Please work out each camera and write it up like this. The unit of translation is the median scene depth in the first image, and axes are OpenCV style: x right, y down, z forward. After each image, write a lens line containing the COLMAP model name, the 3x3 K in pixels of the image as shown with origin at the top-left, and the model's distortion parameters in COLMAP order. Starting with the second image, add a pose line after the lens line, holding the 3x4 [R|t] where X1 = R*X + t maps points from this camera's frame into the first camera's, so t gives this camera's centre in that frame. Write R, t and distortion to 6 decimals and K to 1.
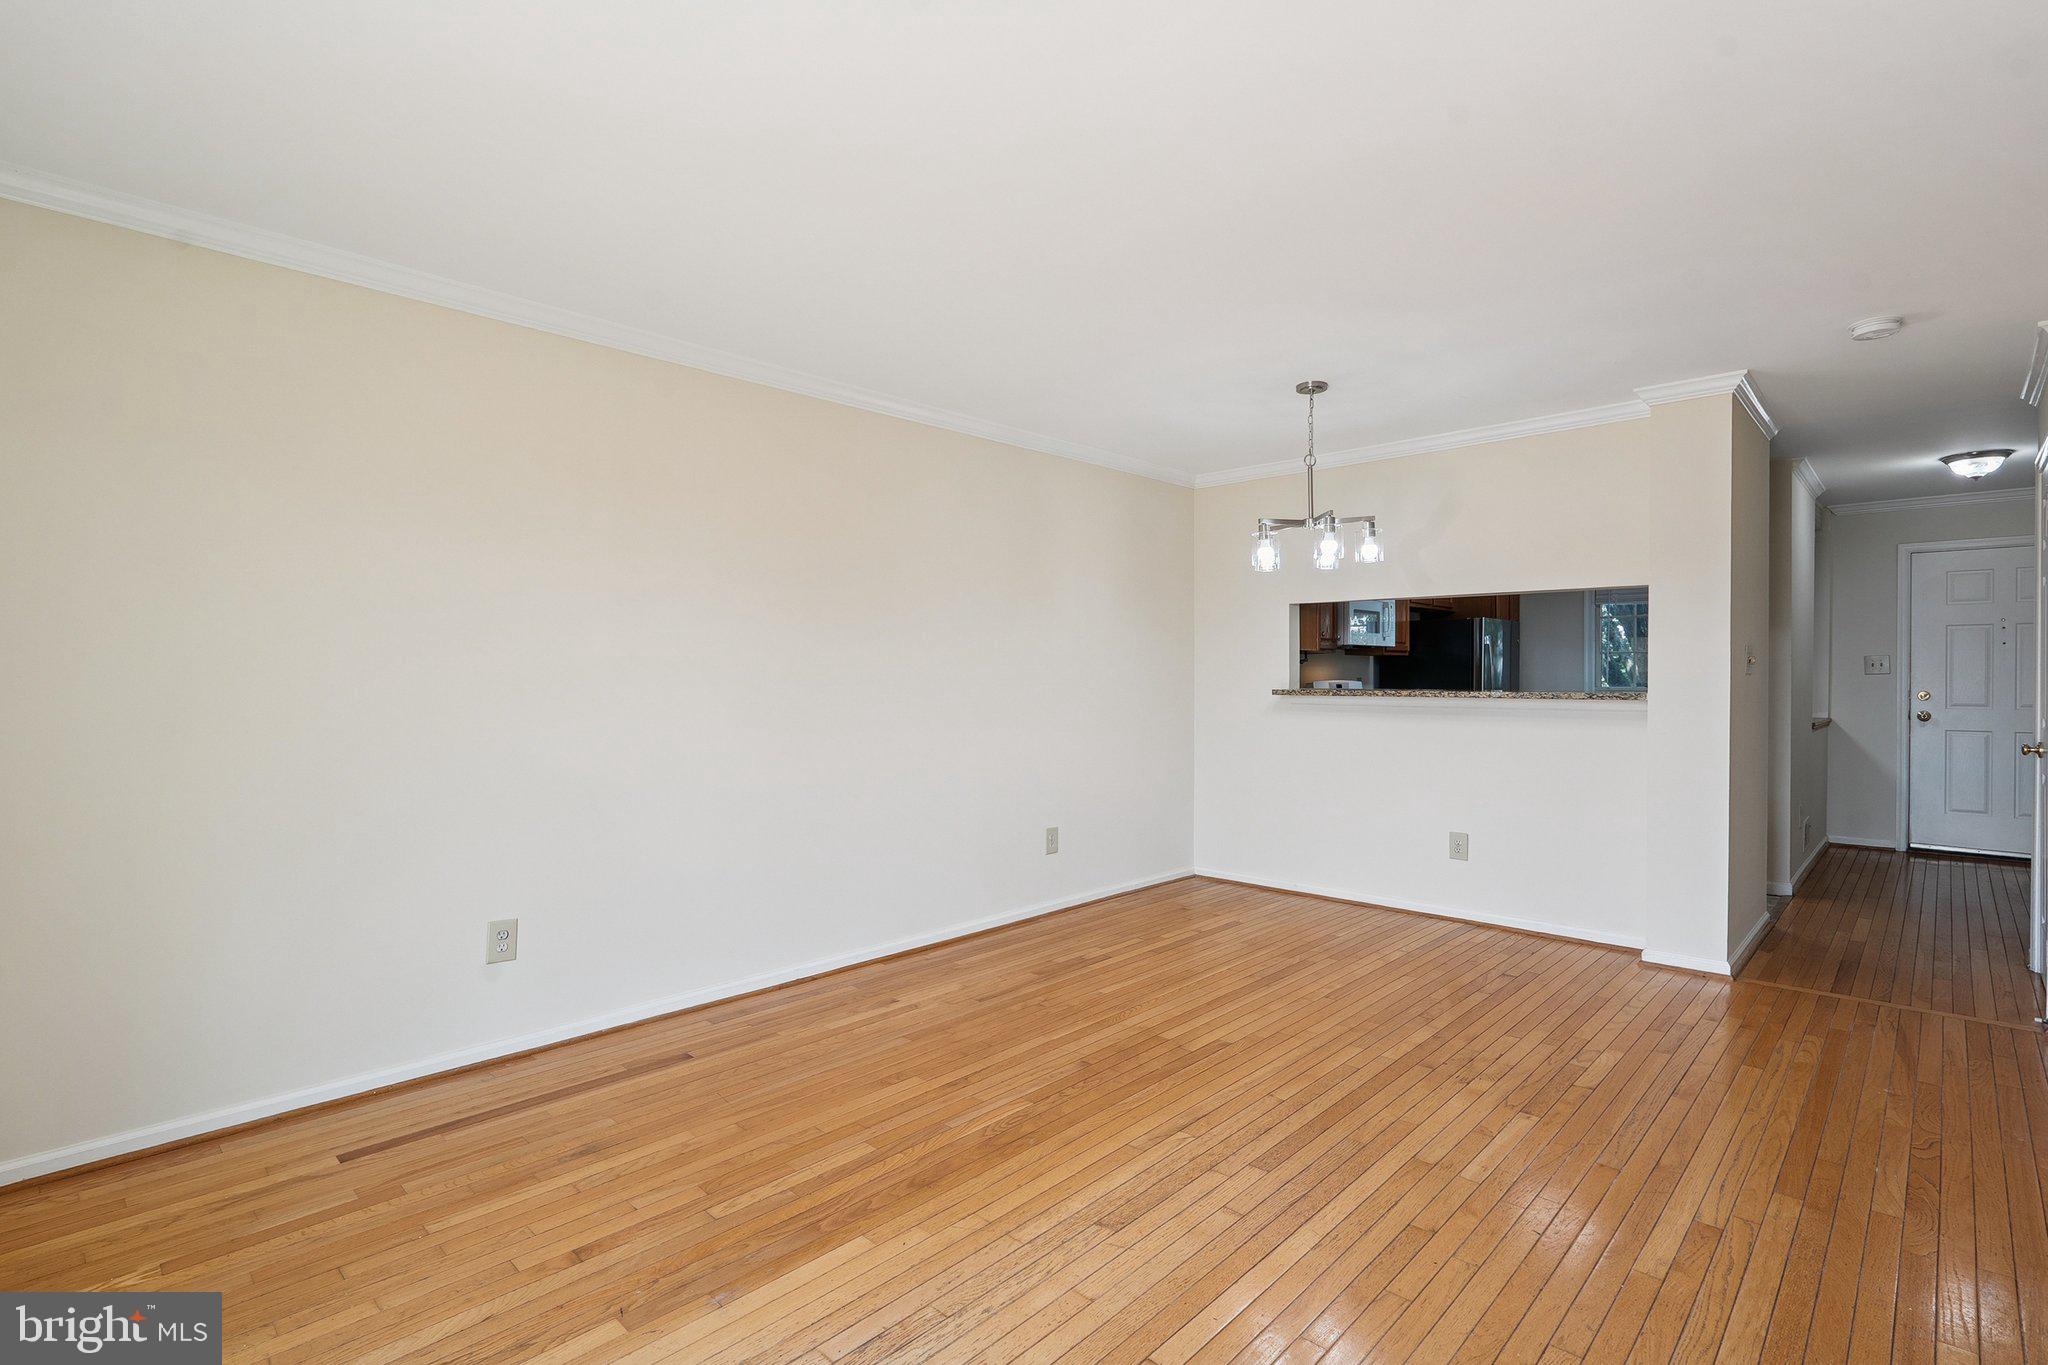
lens RADIAL K [[975.1, 0, 1035.9], [0, 975.1, 672.8], [0, 0, 1]] dist [-0.003443, 0.002124]
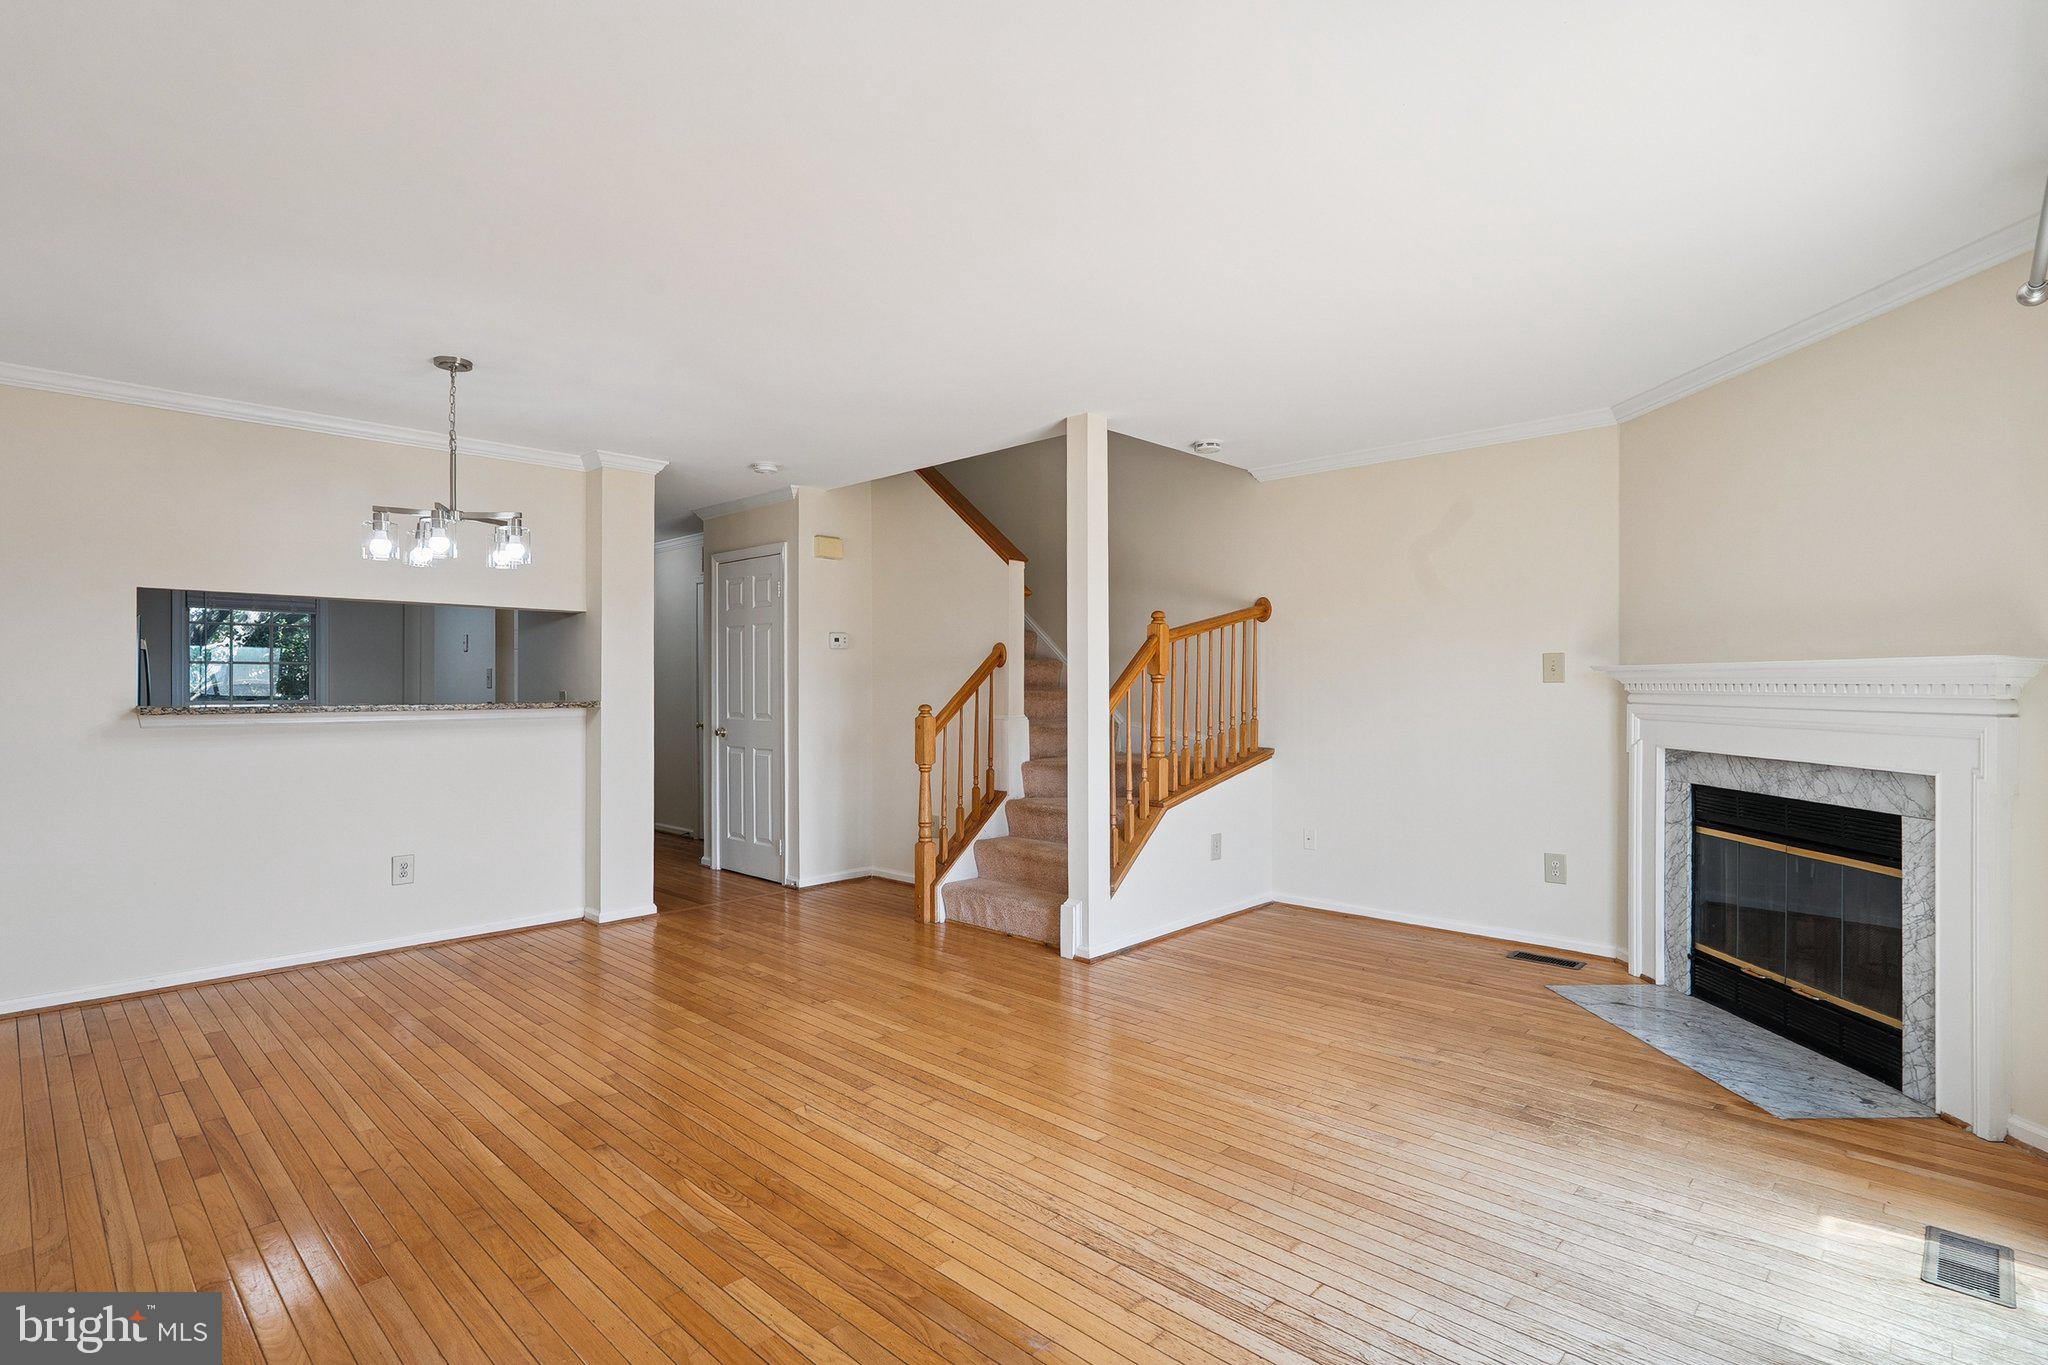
lens RADIAL K [[975.1, 0, 1022.2], [0, 975.1, 692.3], [0, 0, 1]] dist [-0.003443, 0.002124]
pose [[0.009791, -0.004438, 0.999942, -0.678262], [-0.001061, 0.999990, 0.004449, 0.002558], [-0.999952, -0.001104, 0.009787, 0.539483]]
